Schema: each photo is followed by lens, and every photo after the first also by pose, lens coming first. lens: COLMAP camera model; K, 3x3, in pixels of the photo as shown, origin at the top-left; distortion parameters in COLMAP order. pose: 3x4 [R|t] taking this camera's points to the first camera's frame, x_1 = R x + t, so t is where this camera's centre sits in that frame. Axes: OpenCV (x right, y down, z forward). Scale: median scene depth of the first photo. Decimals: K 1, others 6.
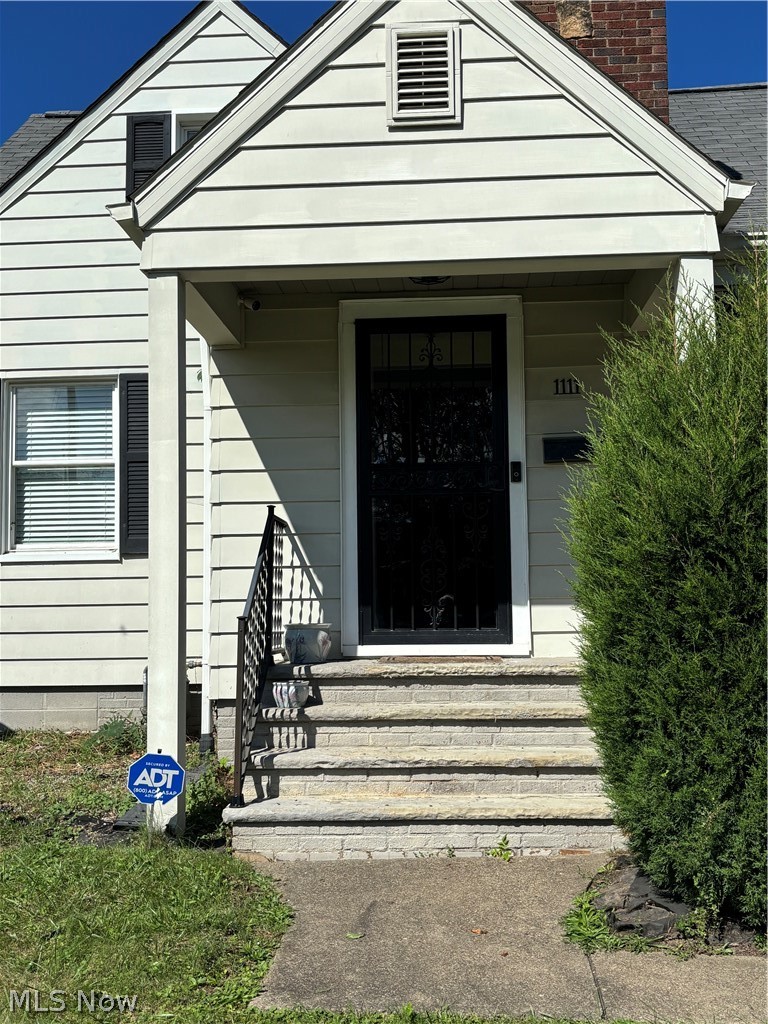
lens RADIAL K [[1040.9, 0, 387.0], [0, 1040.9, 518.4], [0, 0, 1]] dist [0.031208, 0.000000]
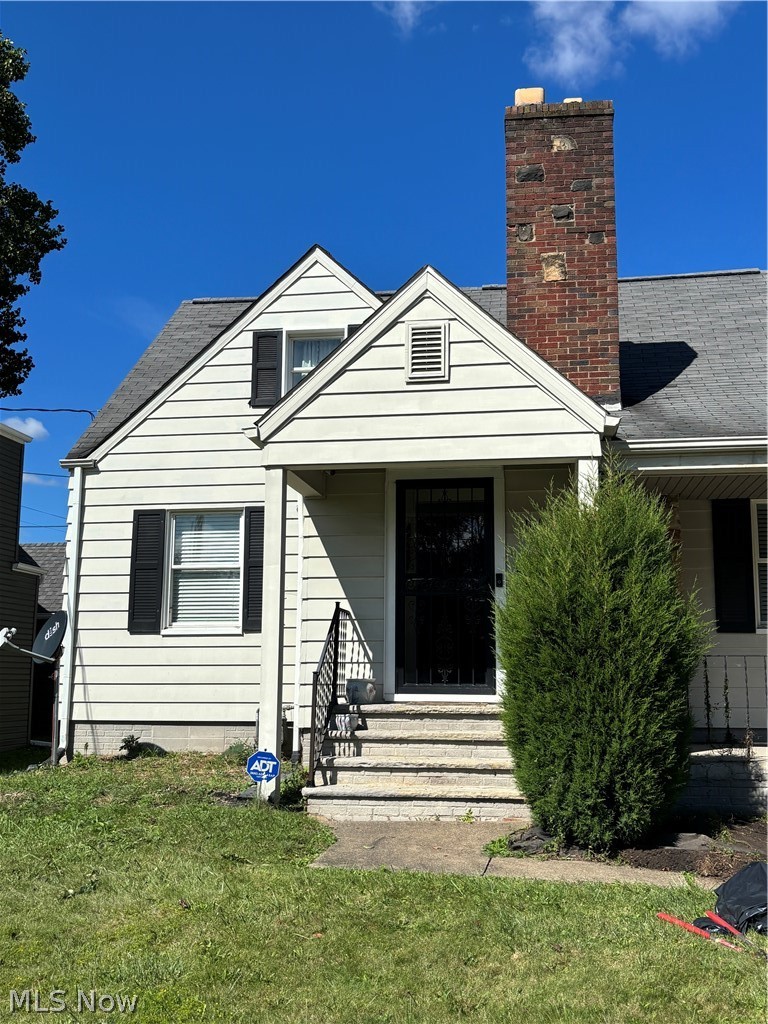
lens RADIAL K [[1052.3, 0, 392.4], [0, 1052.3, 509.2], [0, 0, 1]] dist [0.096029, 0.000000]
pose [[0.994855, 0.002883, -0.101263, 0.148137], [-0.010314, 0.997283, -0.072942, -0.041642], [0.100778, 0.073612, 0.992182, -0.660744]]
